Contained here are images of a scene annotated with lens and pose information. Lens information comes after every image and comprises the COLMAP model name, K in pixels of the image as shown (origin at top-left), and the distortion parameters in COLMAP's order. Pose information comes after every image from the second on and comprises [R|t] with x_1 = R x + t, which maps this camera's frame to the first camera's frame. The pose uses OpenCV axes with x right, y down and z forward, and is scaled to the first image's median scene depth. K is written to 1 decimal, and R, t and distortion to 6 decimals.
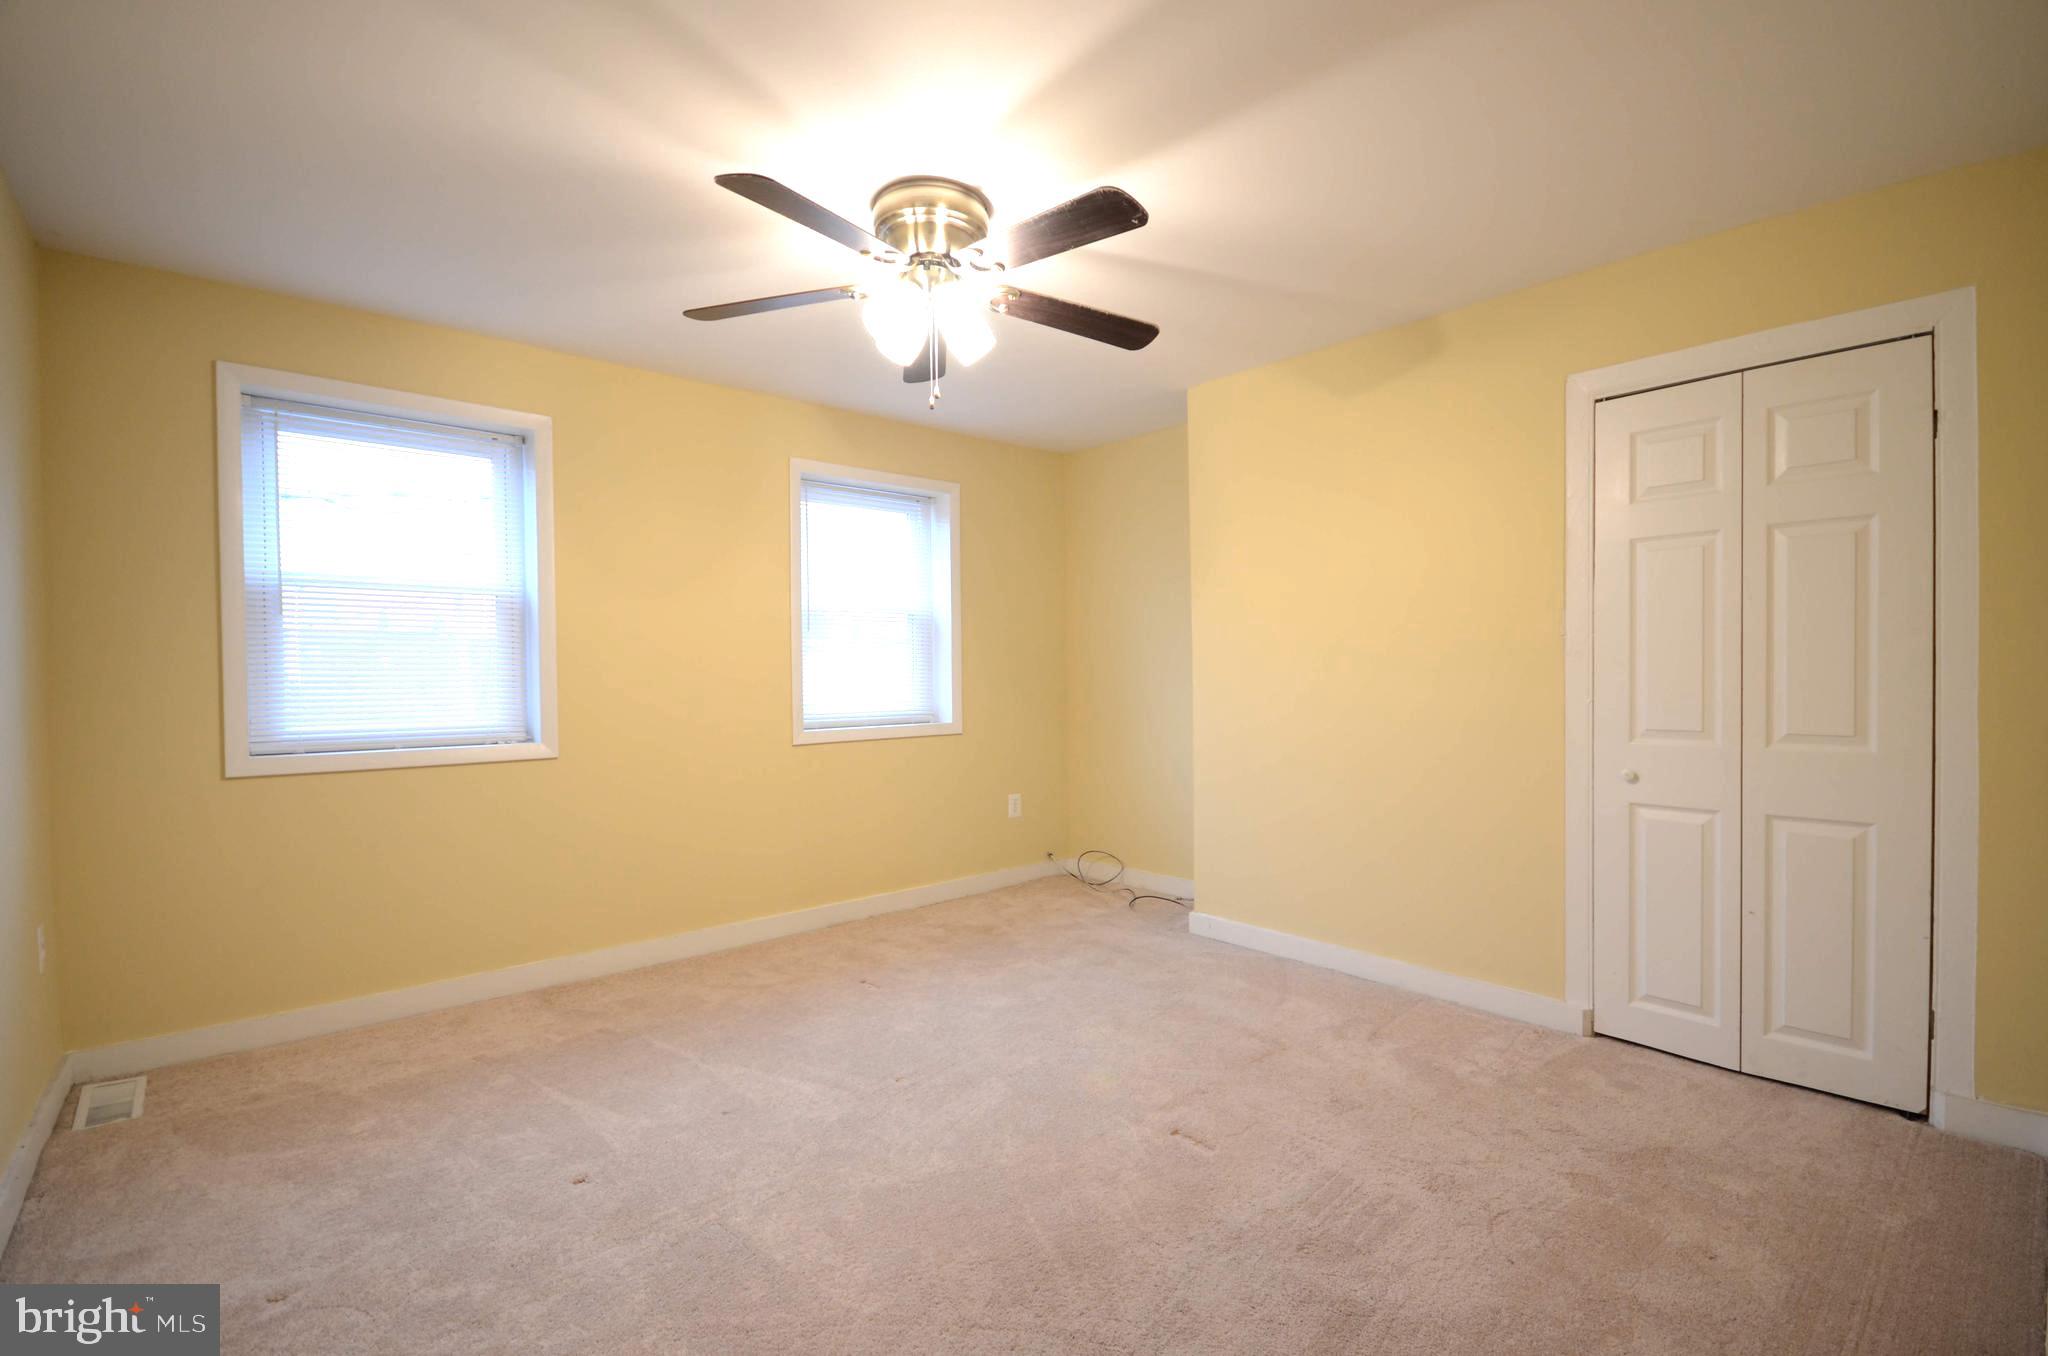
lens RADIAL K [[890.6, 0, 1031.4], [0, 890.6, 682.6], [0, 0, 1]] dist [0.001457, -0.004173]
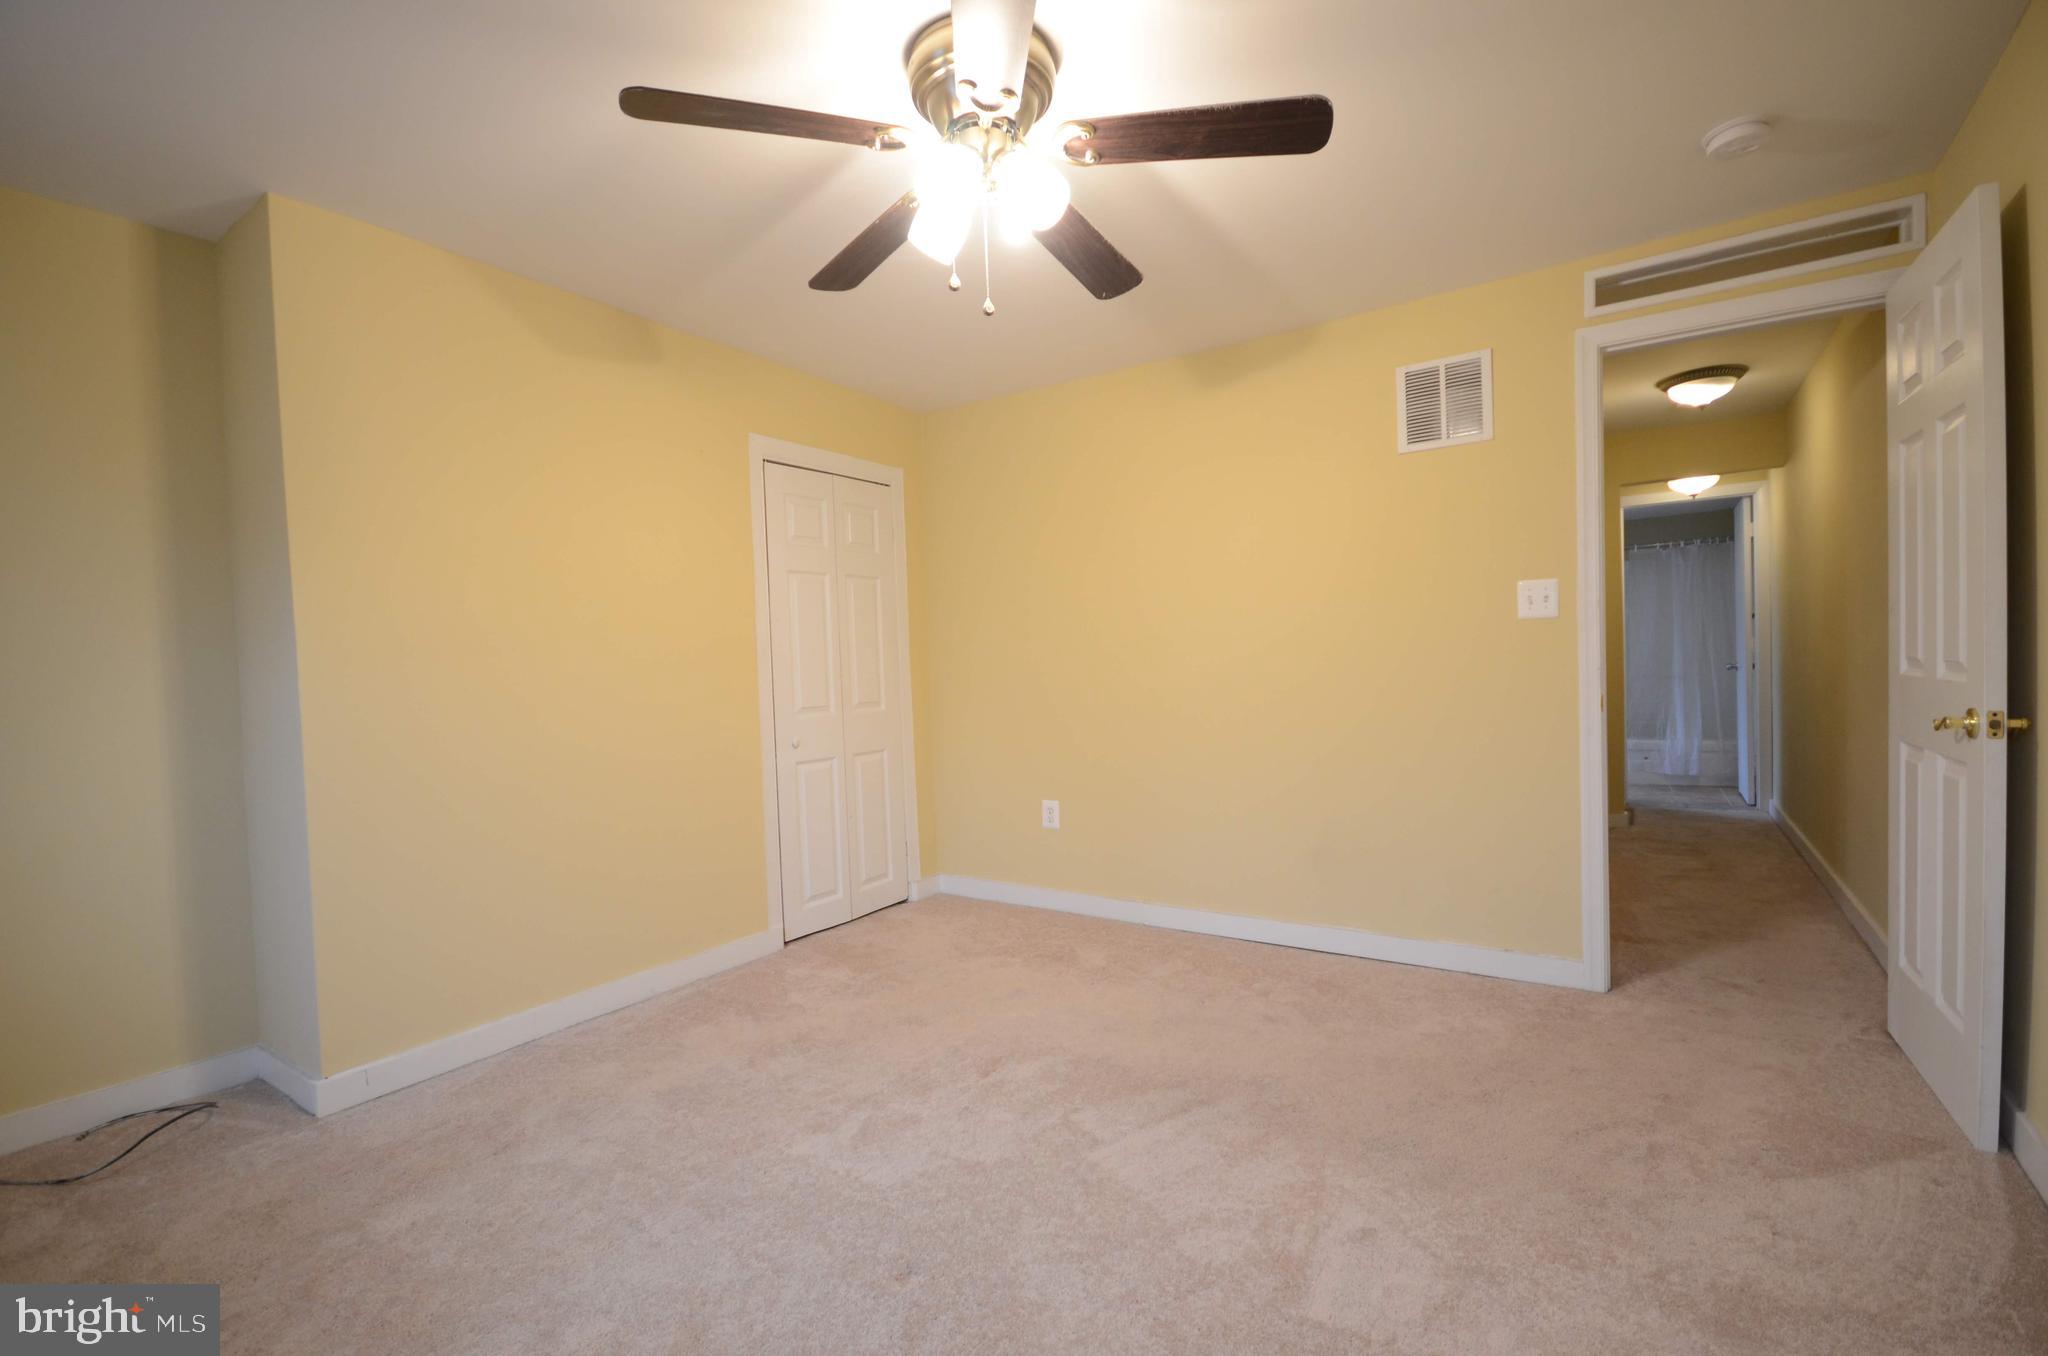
lens RADIAL K [[890.6, 0, 1031.4], [0, 890.6, 682.6], [0, 0, 1]] dist [0.001457, -0.004173]
pose [[-0.244266, -0.013843, 0.969610, -0.780939], [0.045796, 0.998618, 0.025794, -0.008092], [-0.968626, 0.050705, -0.243294, 1.023484]]
